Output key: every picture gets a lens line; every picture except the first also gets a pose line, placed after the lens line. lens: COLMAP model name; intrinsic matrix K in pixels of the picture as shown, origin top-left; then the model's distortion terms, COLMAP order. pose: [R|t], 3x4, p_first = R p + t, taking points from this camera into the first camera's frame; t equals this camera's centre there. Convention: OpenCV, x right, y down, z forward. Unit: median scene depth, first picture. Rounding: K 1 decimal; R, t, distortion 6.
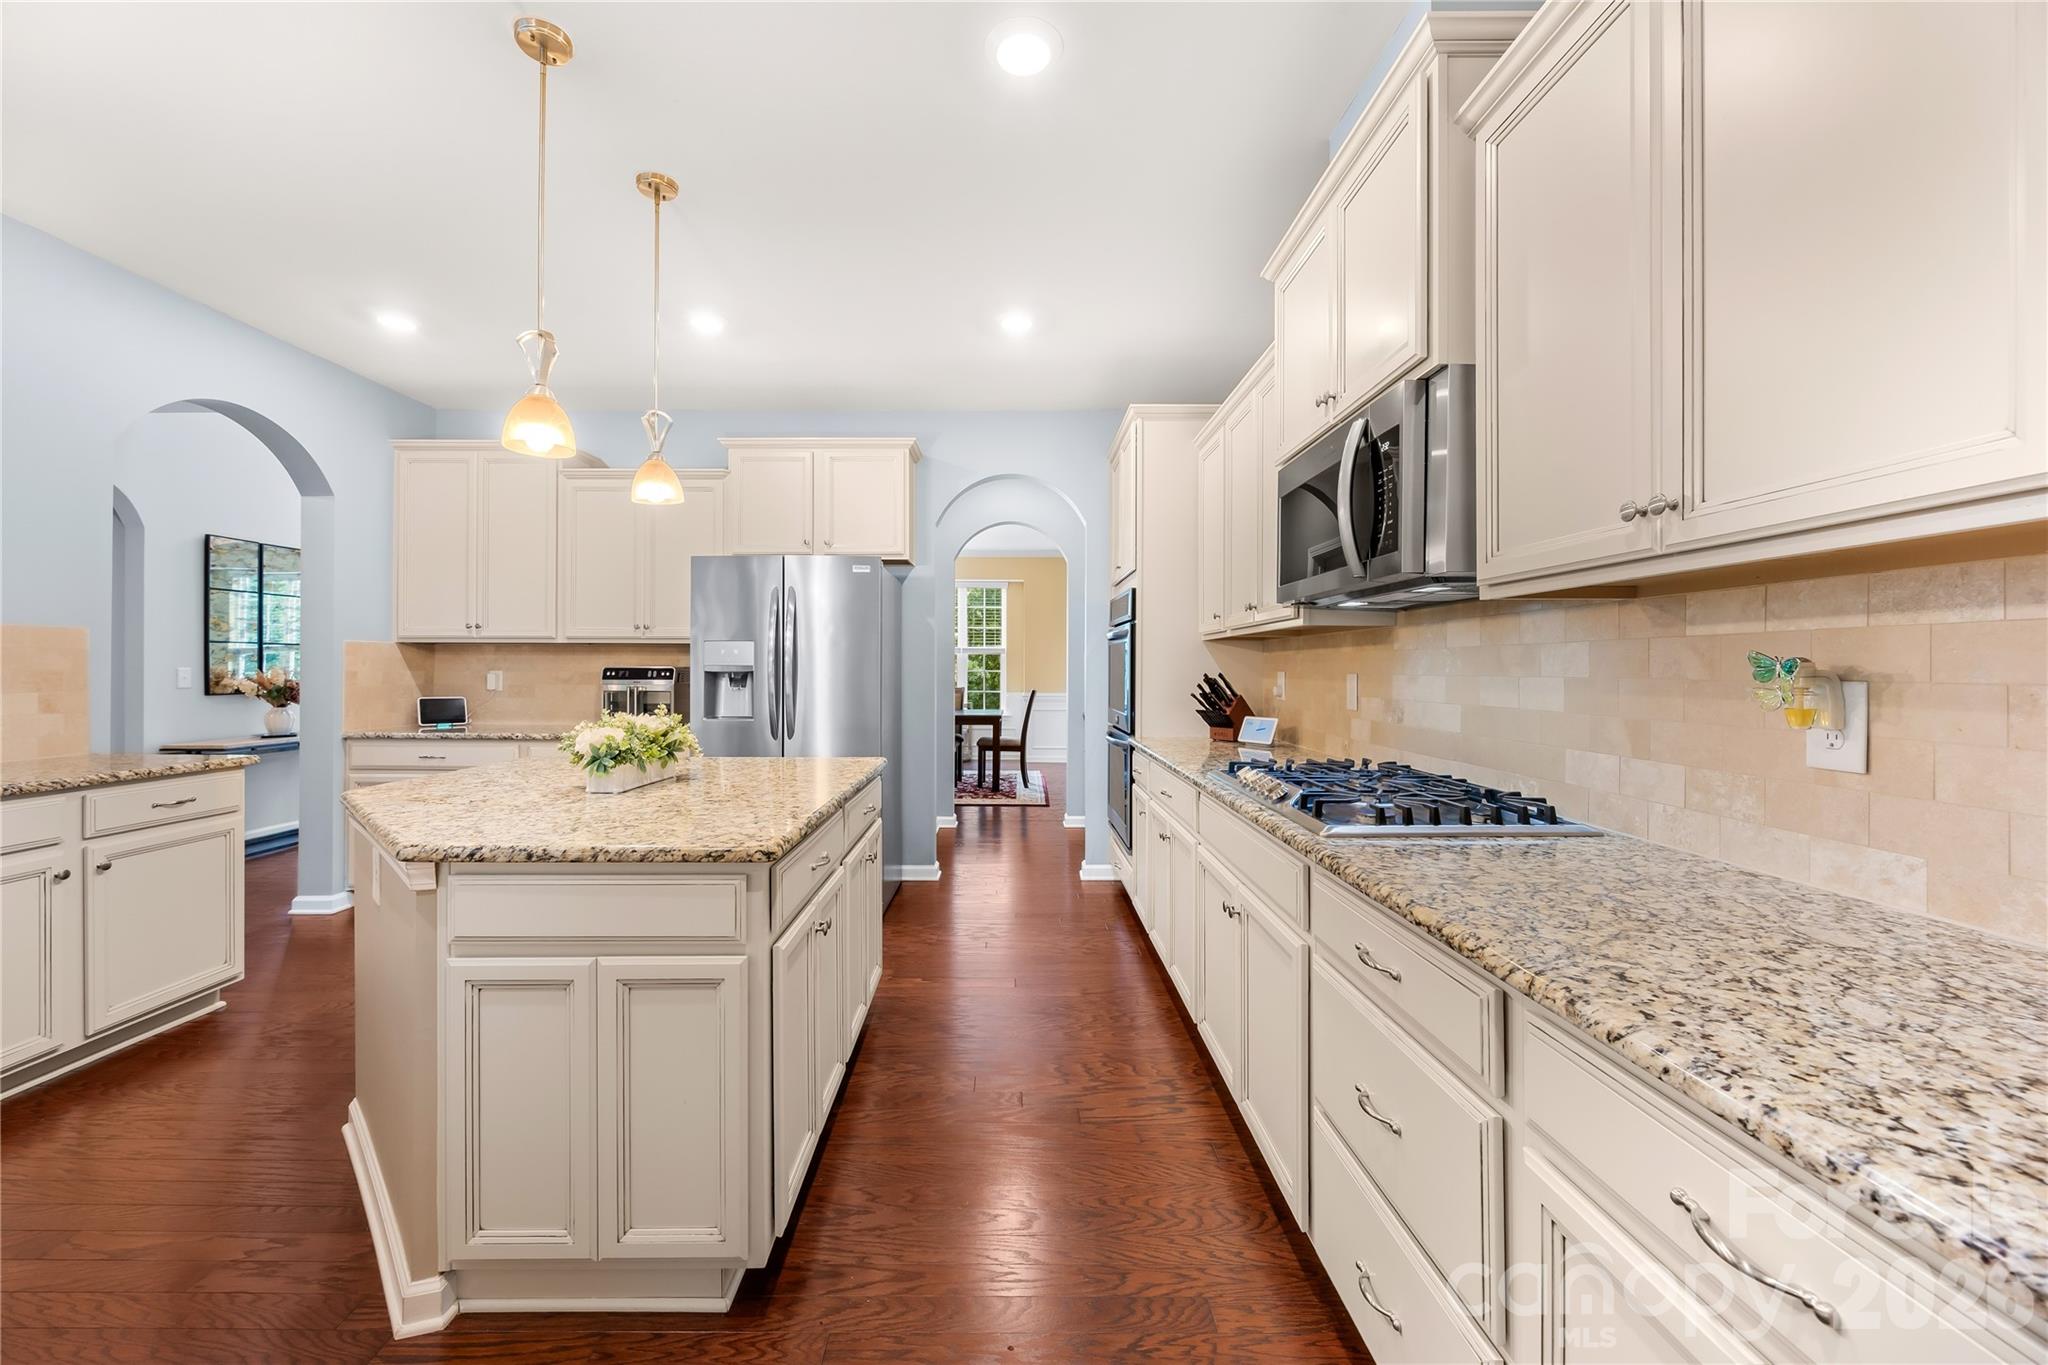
lens RADIAL K [[788.0, 0, 1026.8], [0, 788.0, 666.8], [0, 0, 1]] dist [-0.001258, 0.000140]
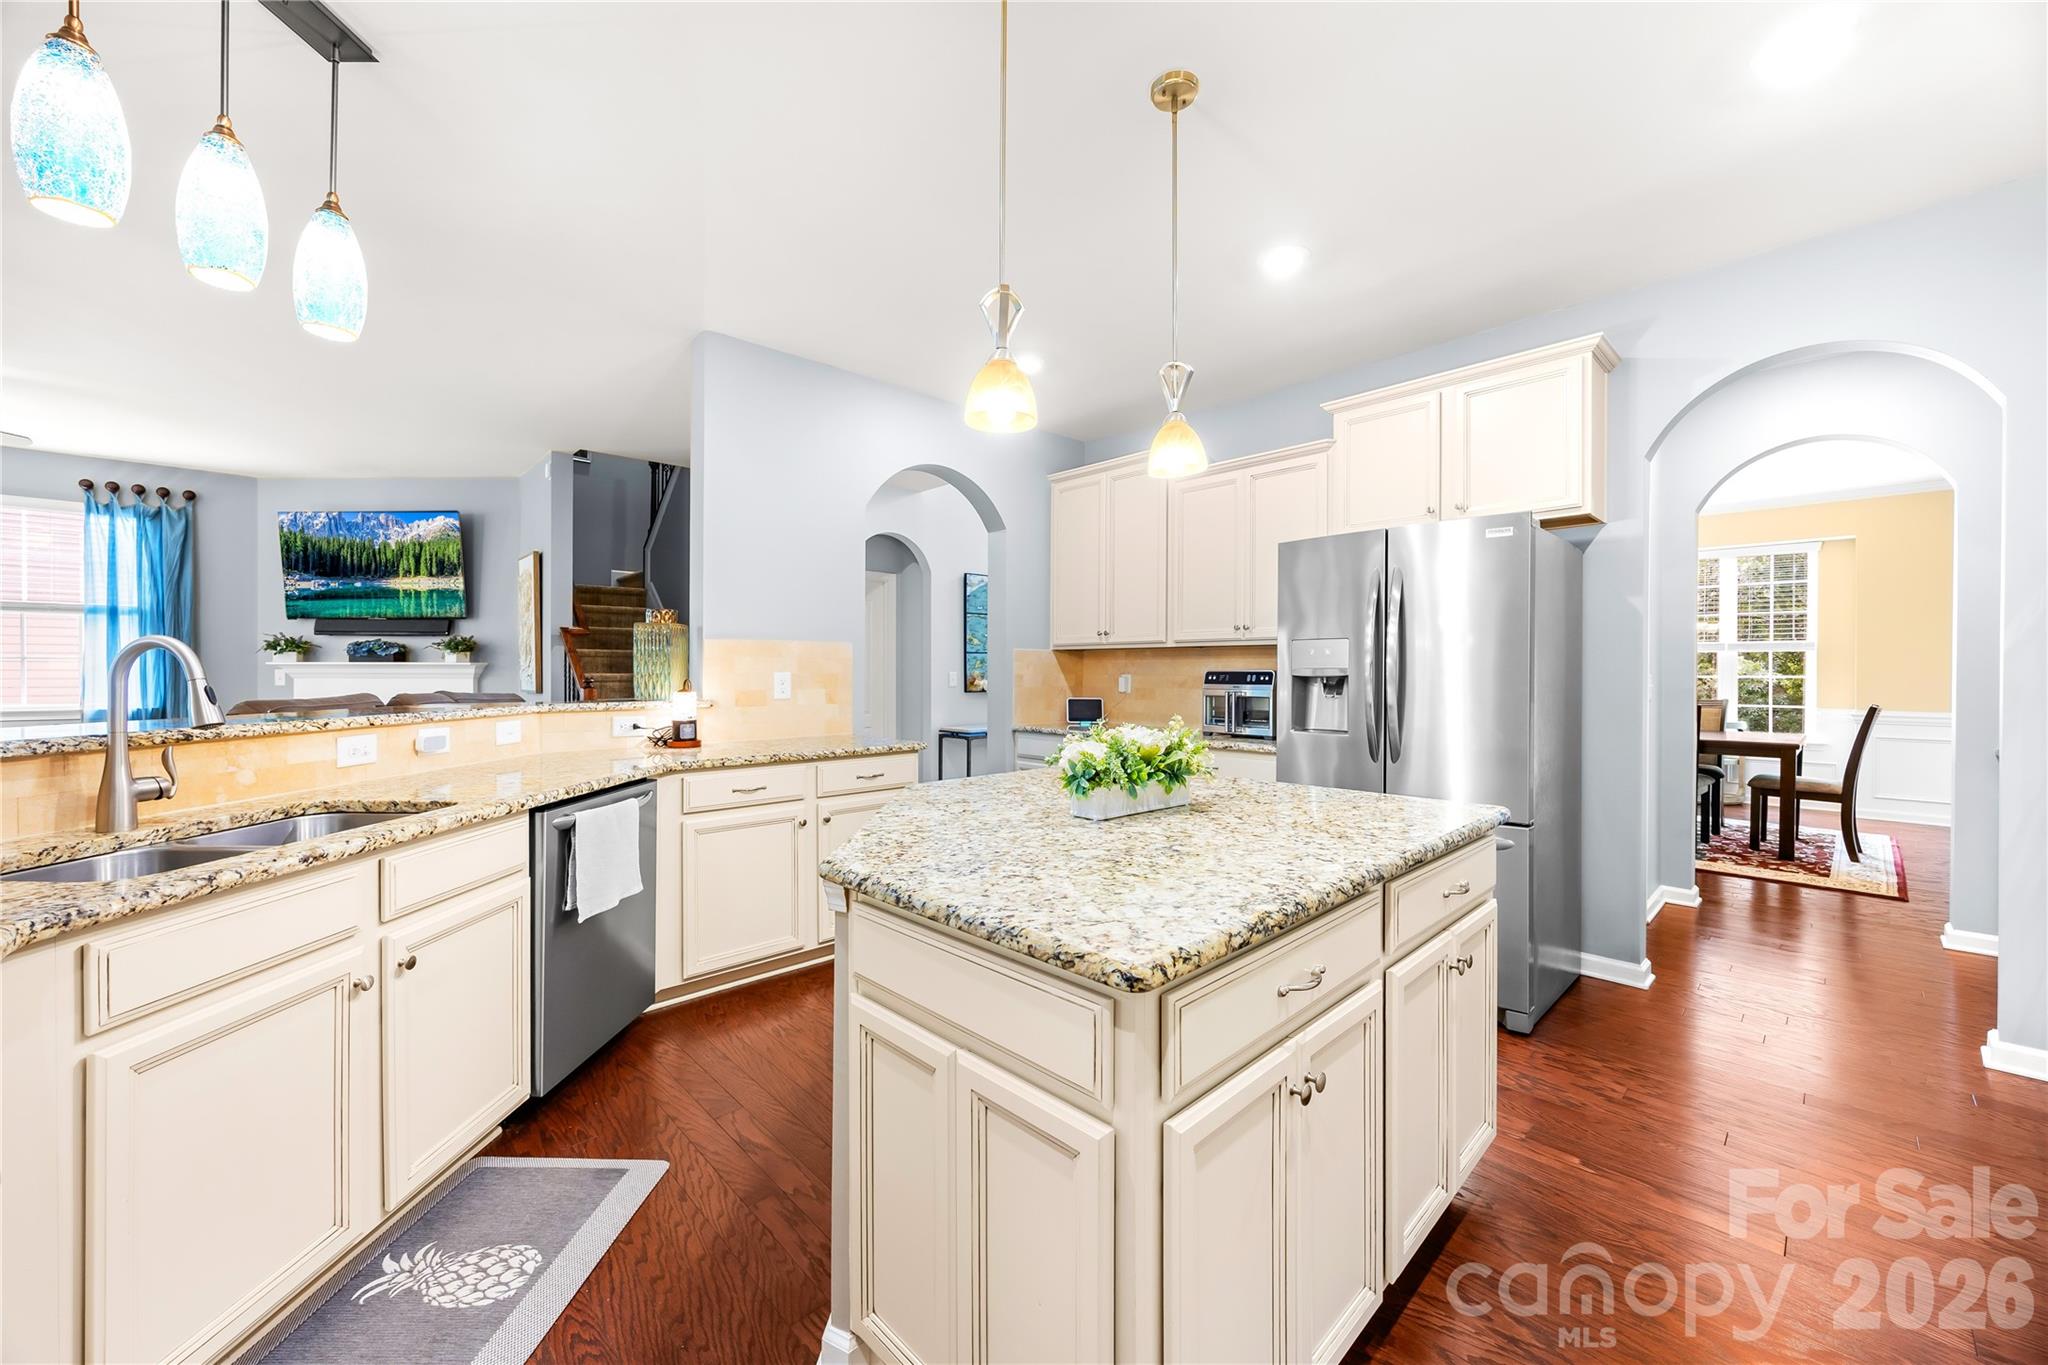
lens RADIAL K [[788.0, 0, 1016.5], [0, 788.0, 676.6], [0, 0, 1]] dist [-0.001258, 0.000140]
pose [[0.677313, 0.003594, -0.735686, 0.017212], [0.001347, 0.999980, 0.006125, 0.001114], [0.735694, -0.005140, 0.677295, 0.172402]]
